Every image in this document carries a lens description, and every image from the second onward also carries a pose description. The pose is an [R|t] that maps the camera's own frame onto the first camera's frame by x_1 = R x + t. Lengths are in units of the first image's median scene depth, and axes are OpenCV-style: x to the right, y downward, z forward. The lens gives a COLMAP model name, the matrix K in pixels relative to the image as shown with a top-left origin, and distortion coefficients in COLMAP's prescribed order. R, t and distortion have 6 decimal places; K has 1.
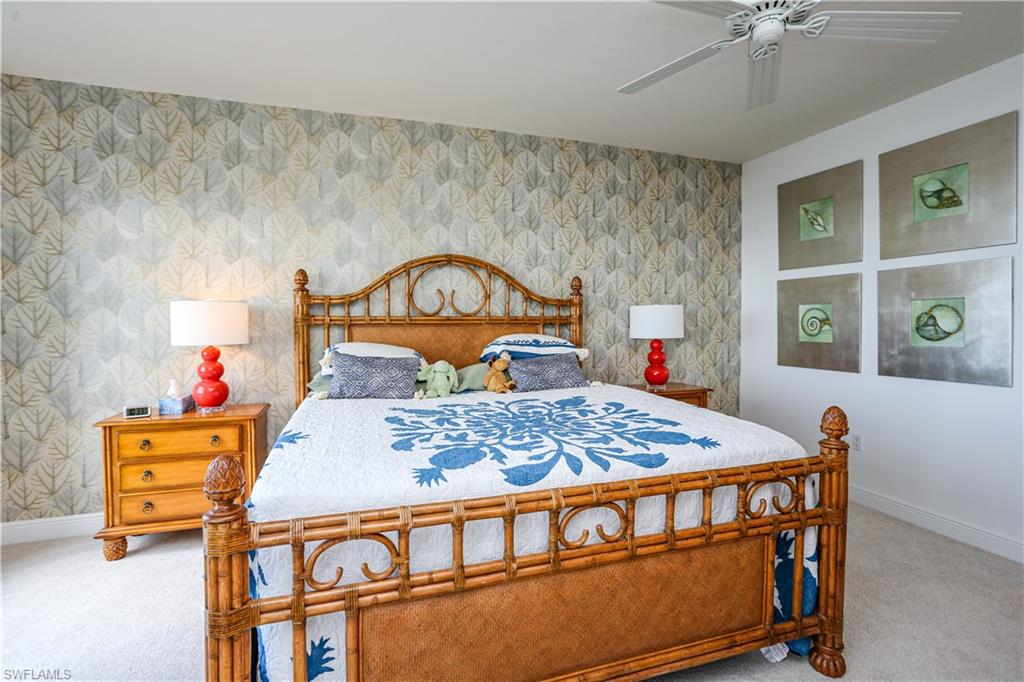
lens RADIAL K [[425.7, 0, 511.0], [0, 425.7, 323.8], [0, 0, 1]] dist [-0.036551, 0.000258]
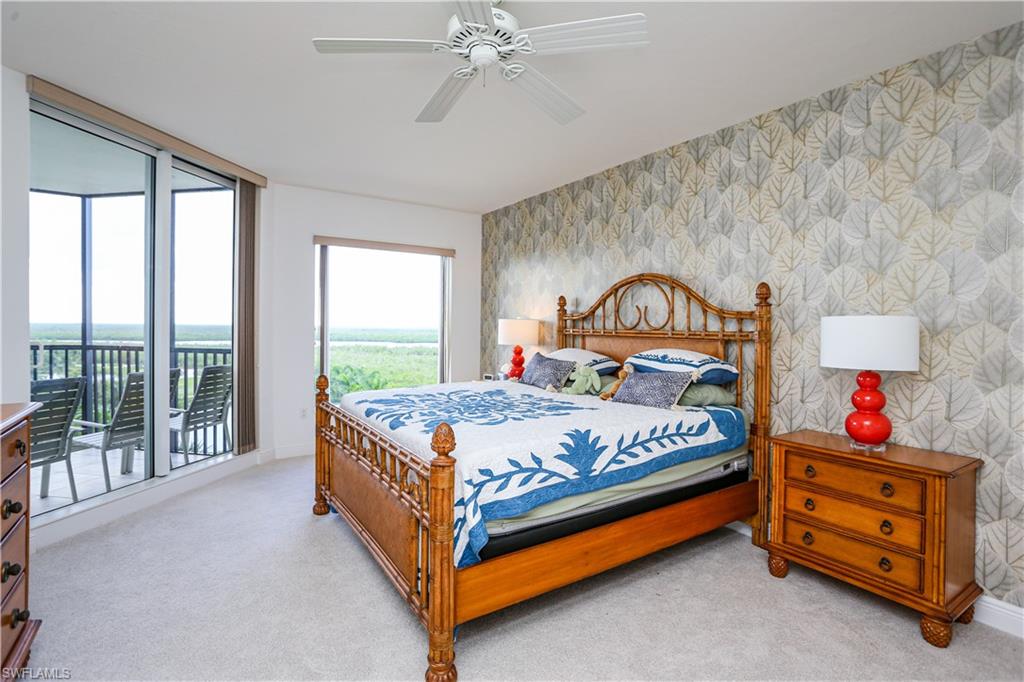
lens RADIAL K [[491.2, 0, 511.3], [0, 491.2, 330.5], [0, 0, 1]] dist [0.001246, 0.000719]
pose [[0.312344, 0.010115, -0.949915, 0.887507], [-0.031502, 0.999504, 0.000285, -0.005808], [0.949447, 0.029835, 0.312508, 0.259990]]
